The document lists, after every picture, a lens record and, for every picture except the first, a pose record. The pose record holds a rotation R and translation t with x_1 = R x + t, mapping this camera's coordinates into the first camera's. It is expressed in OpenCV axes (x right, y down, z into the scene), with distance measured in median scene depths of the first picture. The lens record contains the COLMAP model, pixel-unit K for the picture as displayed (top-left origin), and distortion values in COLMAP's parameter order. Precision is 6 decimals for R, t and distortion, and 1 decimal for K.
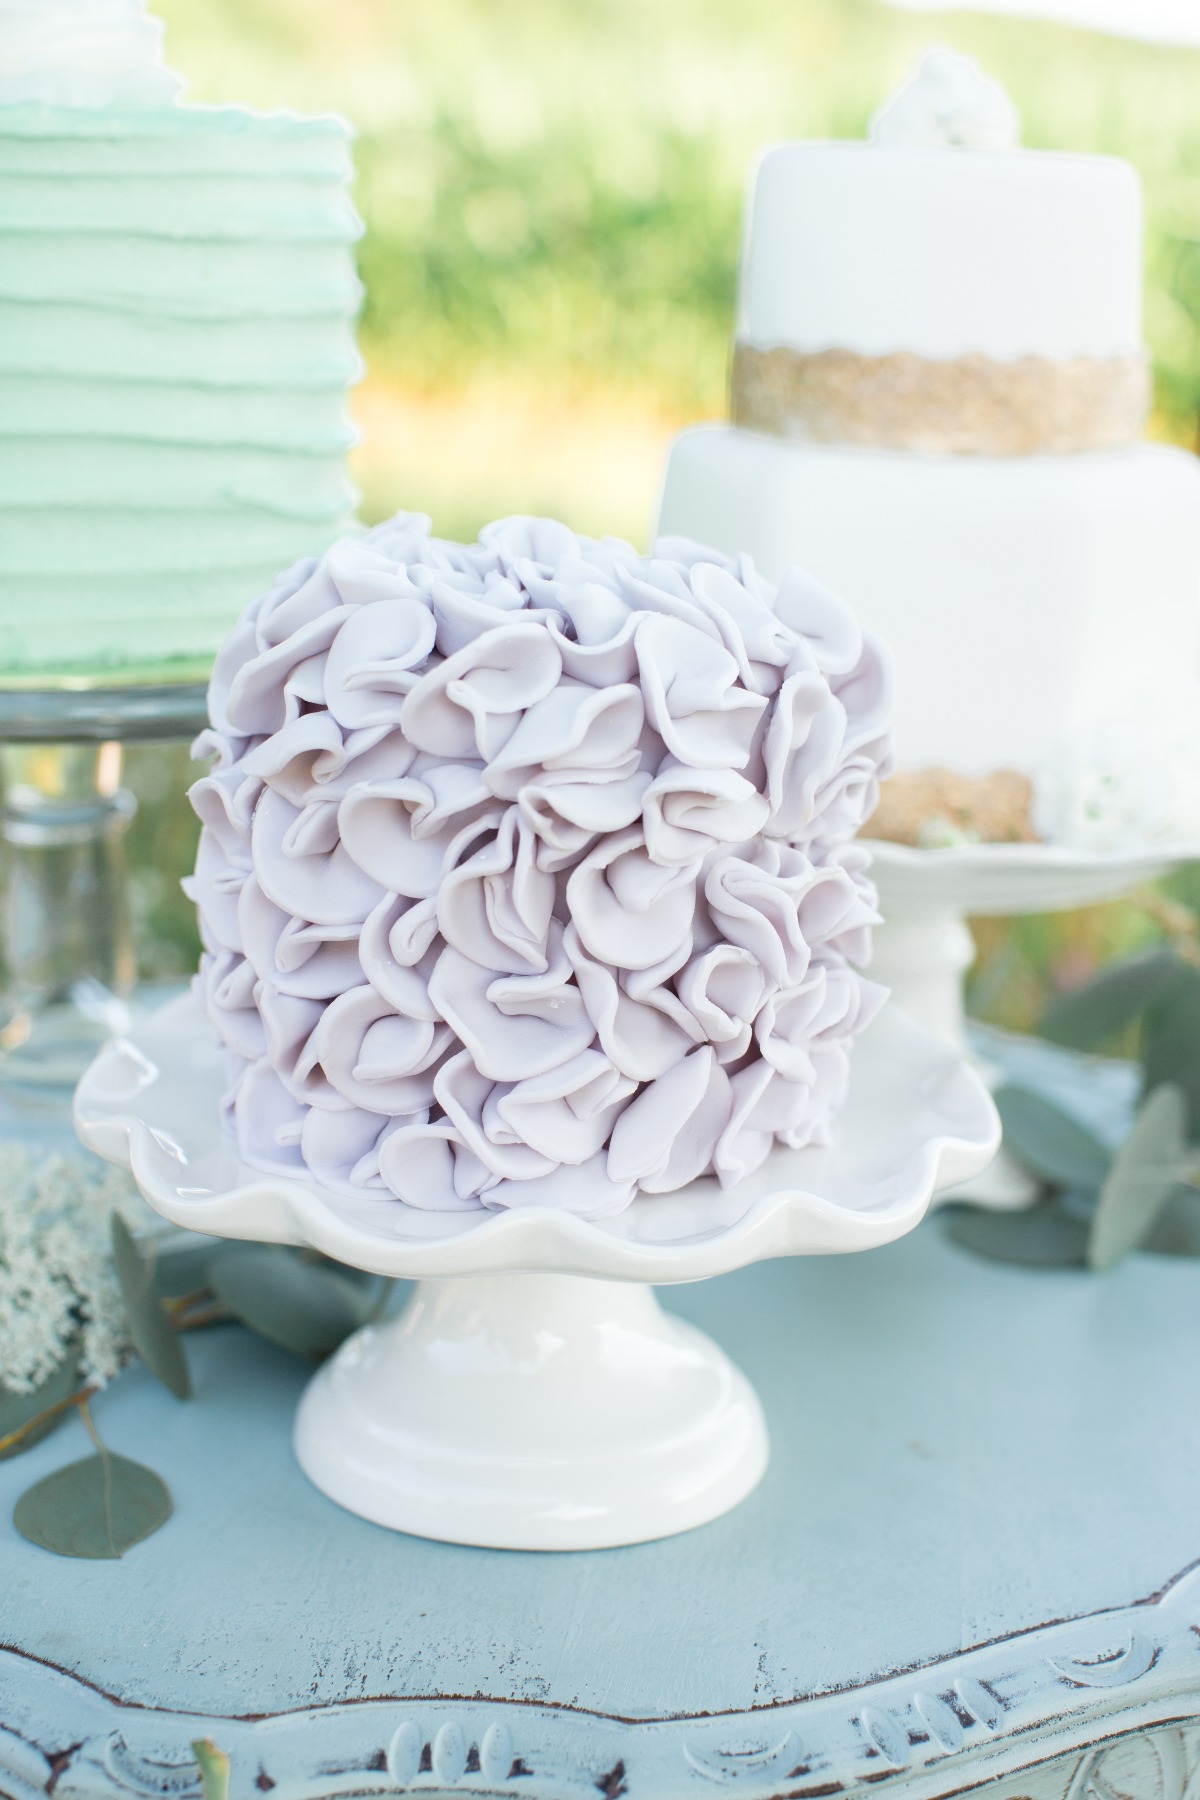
lens RADIAL K [[2925.0, 0, 700.9], [0, 2925.0, 899.4], [0, 0, 1]] dist [-0.147484, -0.138611]
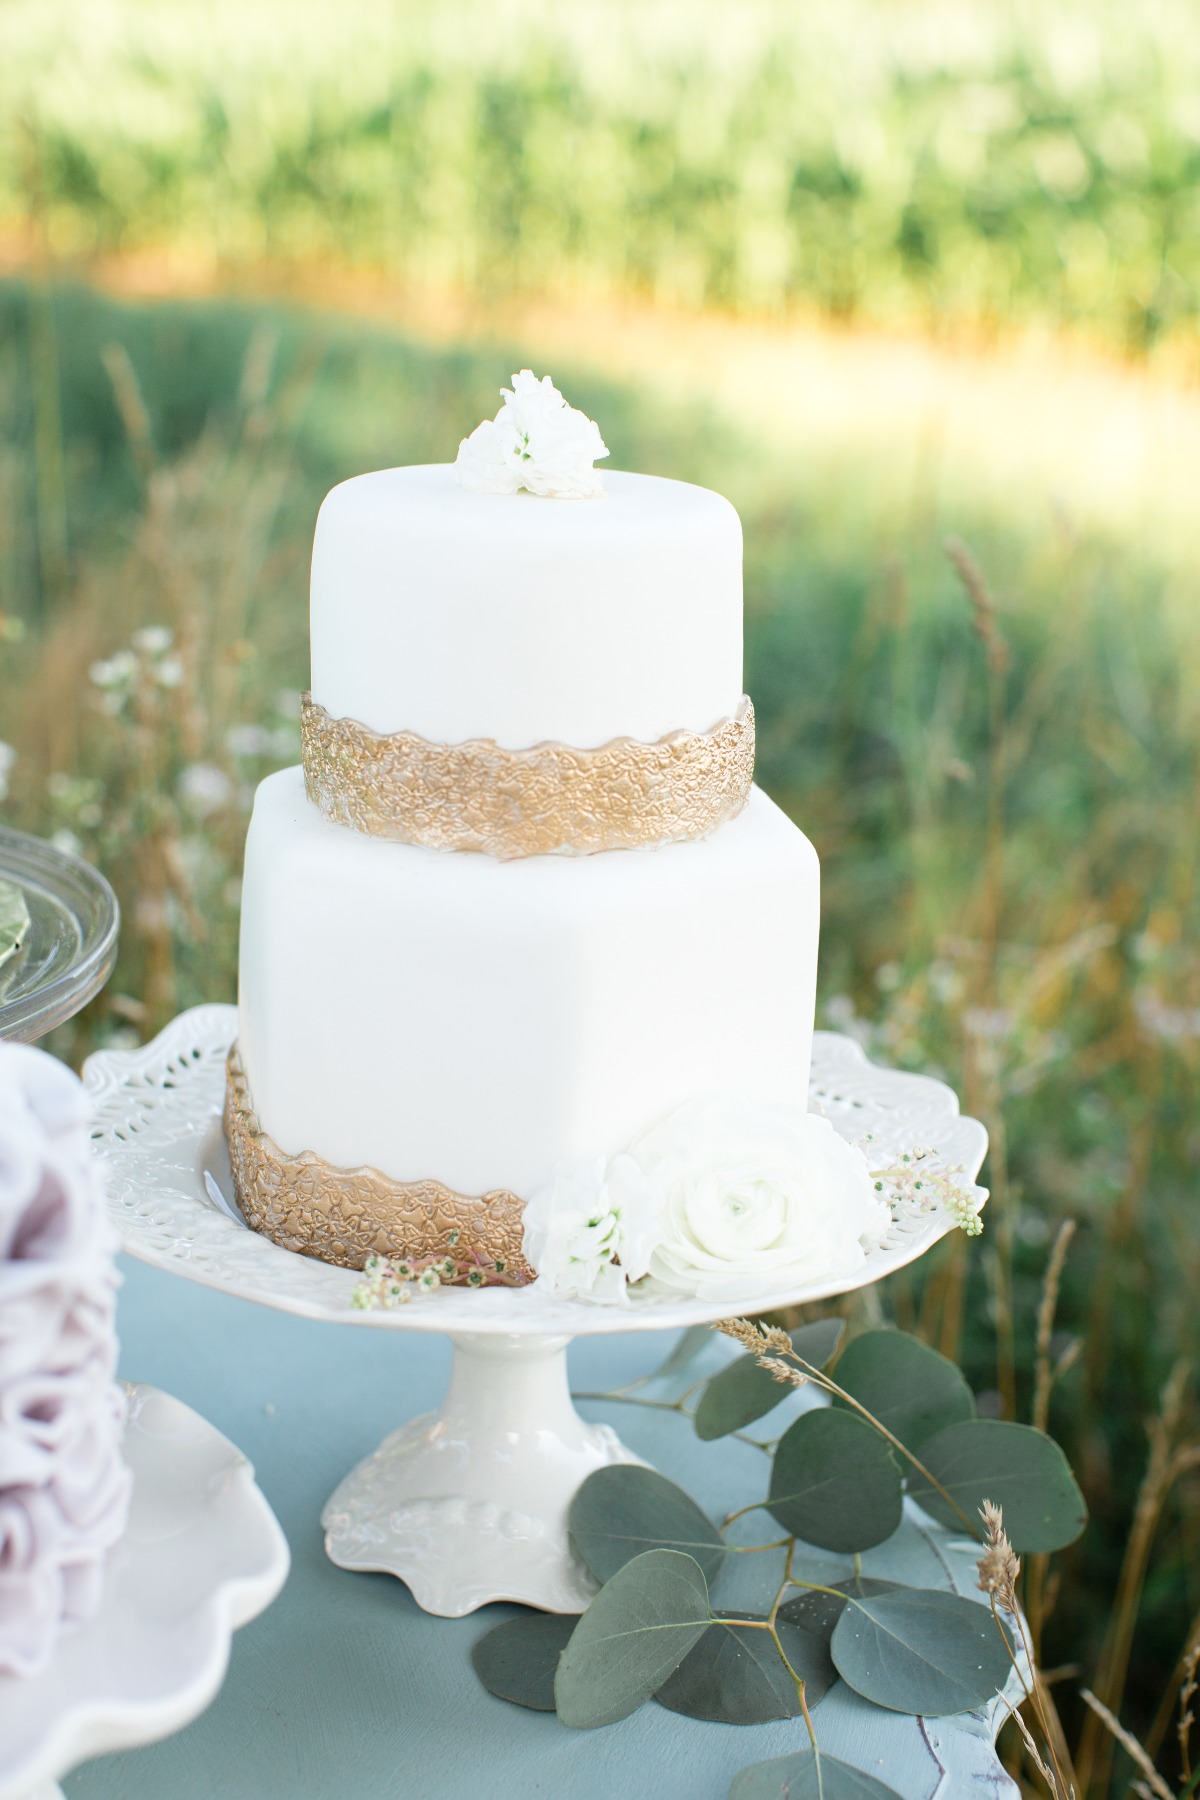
lens RADIAL K [[2917.6, 0, 600.0], [0, 2917.6, 900.0], [0, 0, 1]] dist [-0.255112, 0.058013]
pose [[0.968674, 0.066839, -0.239174, 0.425900], [-0.058638, 0.997427, 0.041250, -0.215295], [0.241315, -0.025933, 0.970100, 0.142440]]
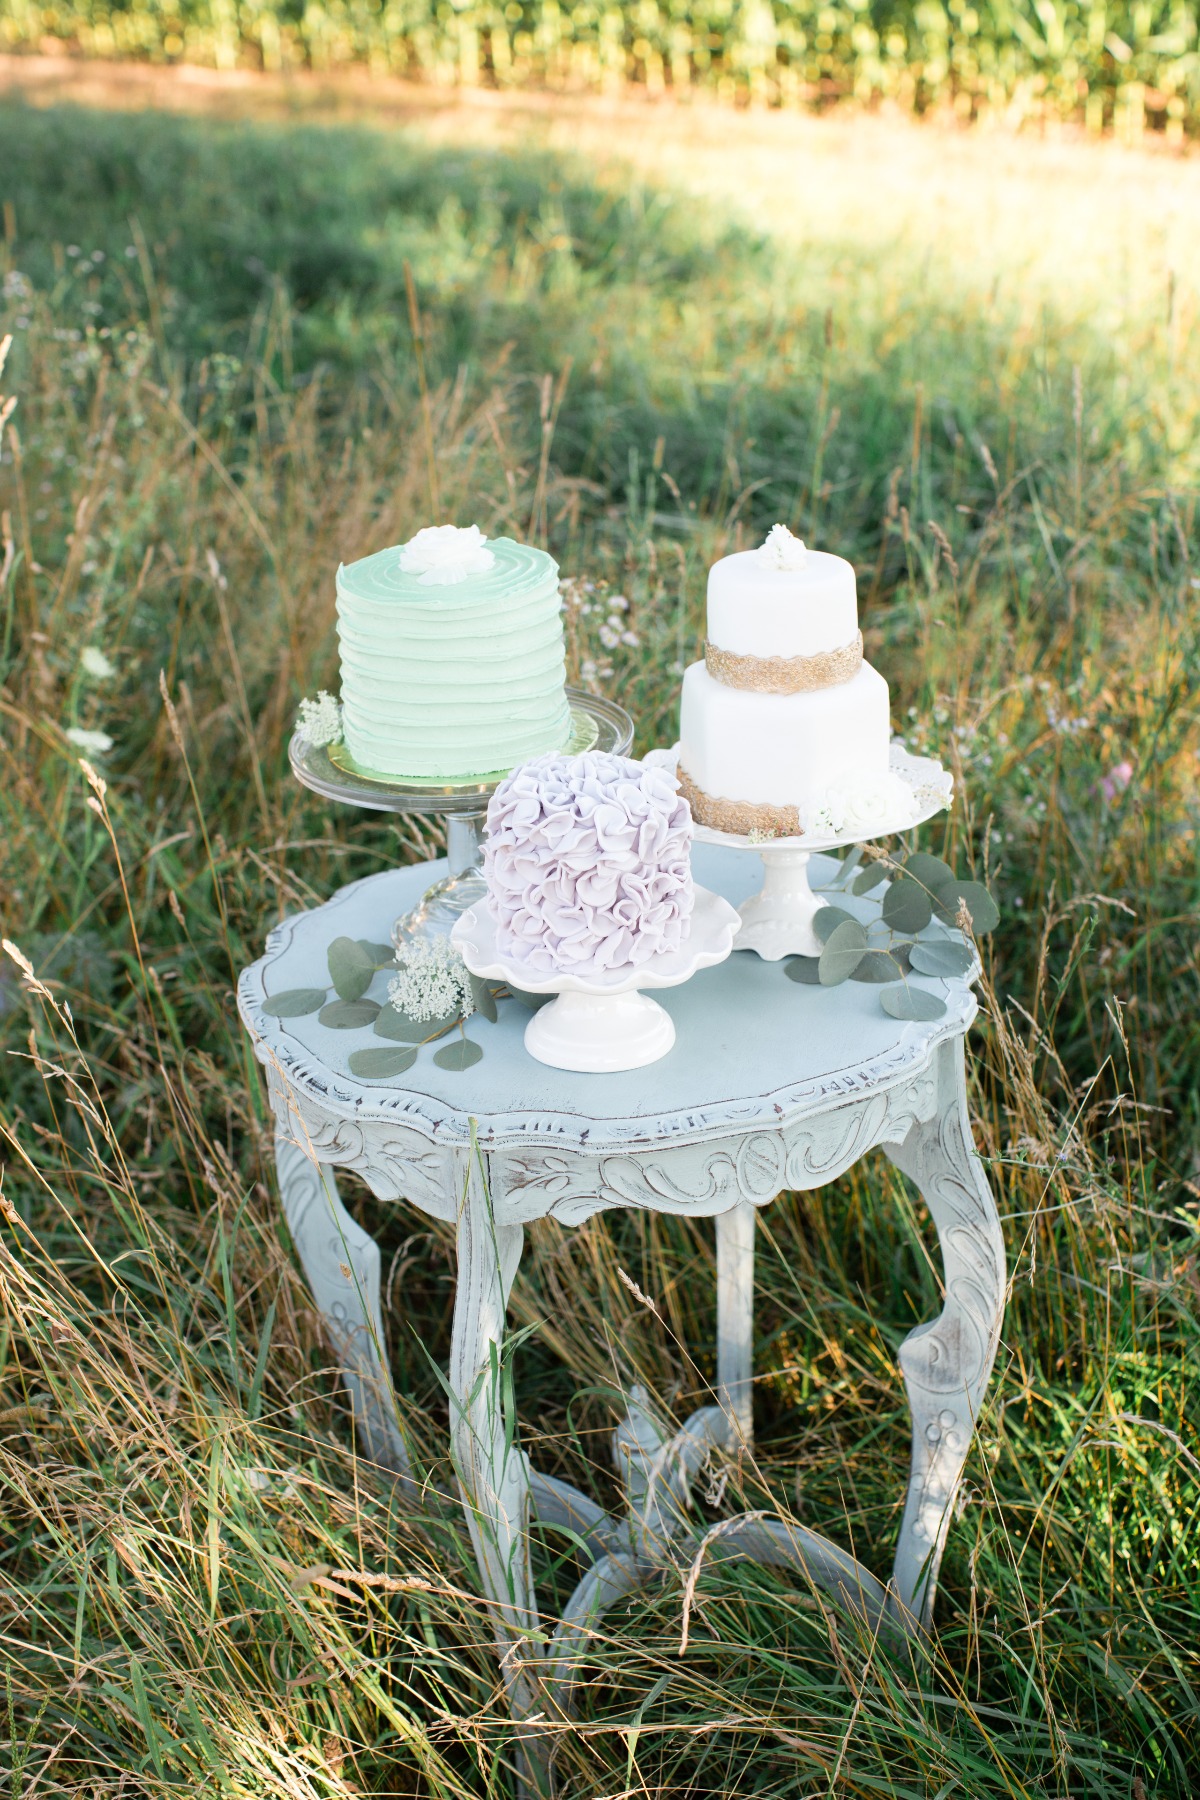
lens RADIAL K [[2917.6, 0, 600.0], [0, 2917.6, 900.0], [0, 0, 1]] dist [-0.255112, 0.058013]
pose [[0.970015, 0.025008, -0.241756, 0.732298], [0.009634, 0.989954, 0.141059, -0.423796], [0.242855, -0.139158, 0.960029, -2.086812]]
